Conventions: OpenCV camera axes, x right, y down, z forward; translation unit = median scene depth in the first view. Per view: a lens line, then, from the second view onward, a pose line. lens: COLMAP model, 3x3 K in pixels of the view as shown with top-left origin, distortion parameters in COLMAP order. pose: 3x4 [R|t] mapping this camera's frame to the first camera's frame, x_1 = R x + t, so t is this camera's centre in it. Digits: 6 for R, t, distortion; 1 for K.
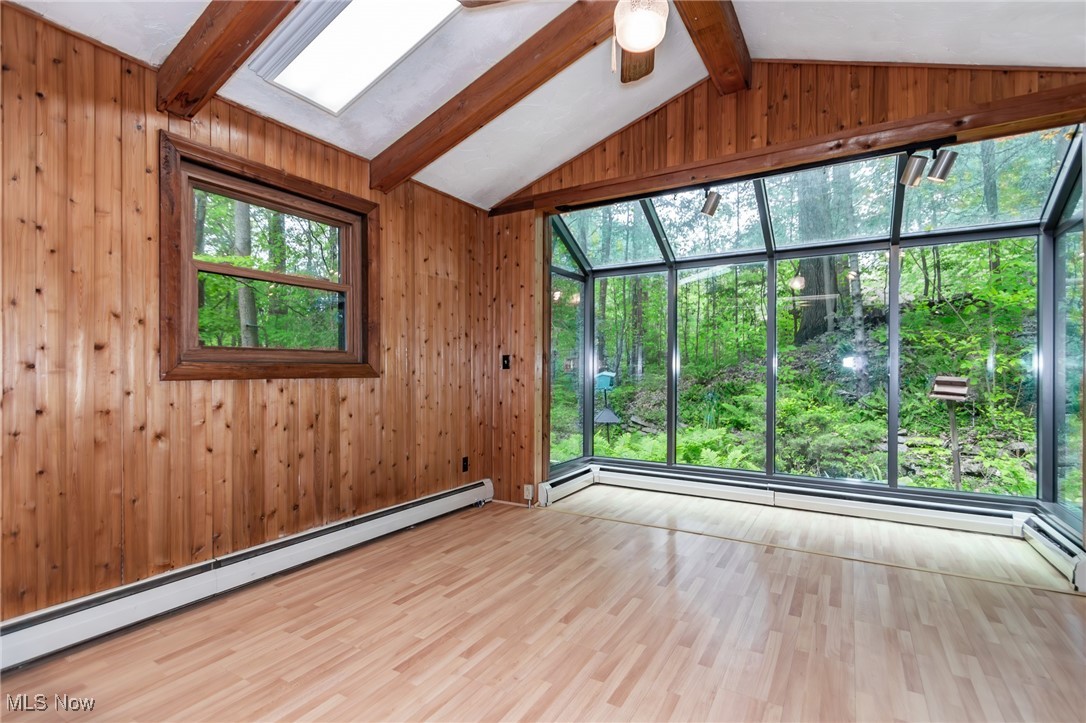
lens RADIAL K [[513.7, 0, 544.0], [0, 513.7, 377.6], [0, 0, 1]] dist [-0.001824, -0.000246]
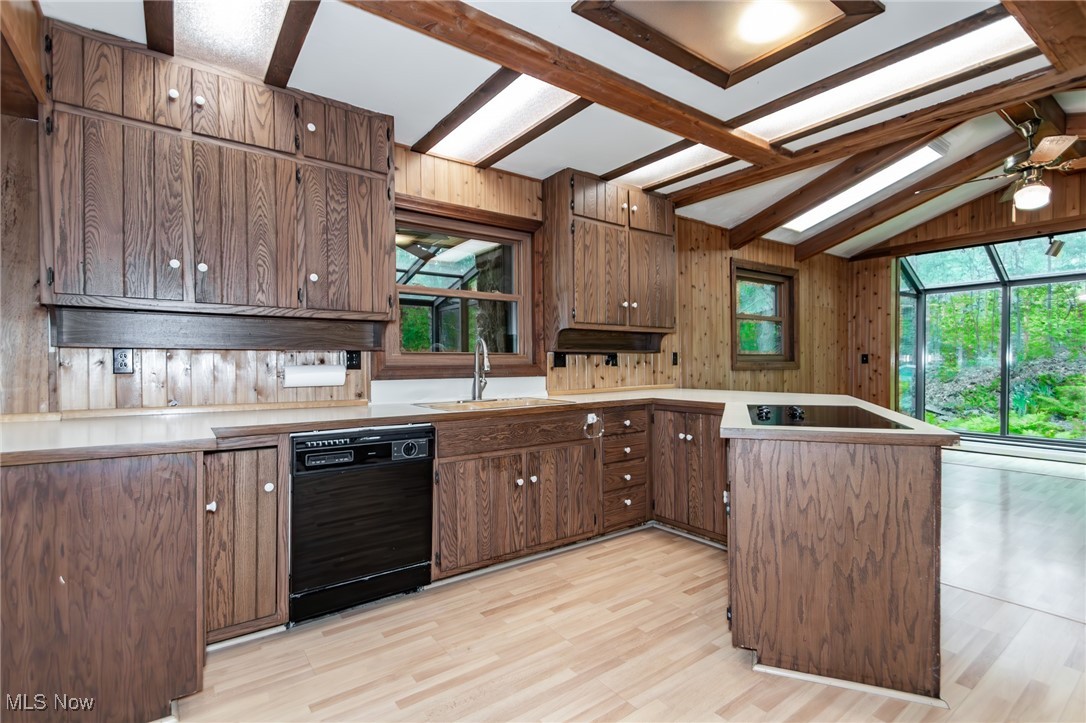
lens RADIAL K [[495.8, 0, 542.3], [0, 495.8, 375.5], [0, 0, 1]] dist [0.000572, -0.000649]
pose [[0.911525, 0.000925, -0.411243, -0.344802], [0.002760, 0.999961, 0.008367, 0.003368], [0.411235, -0.008761, 0.911487, -0.720634]]
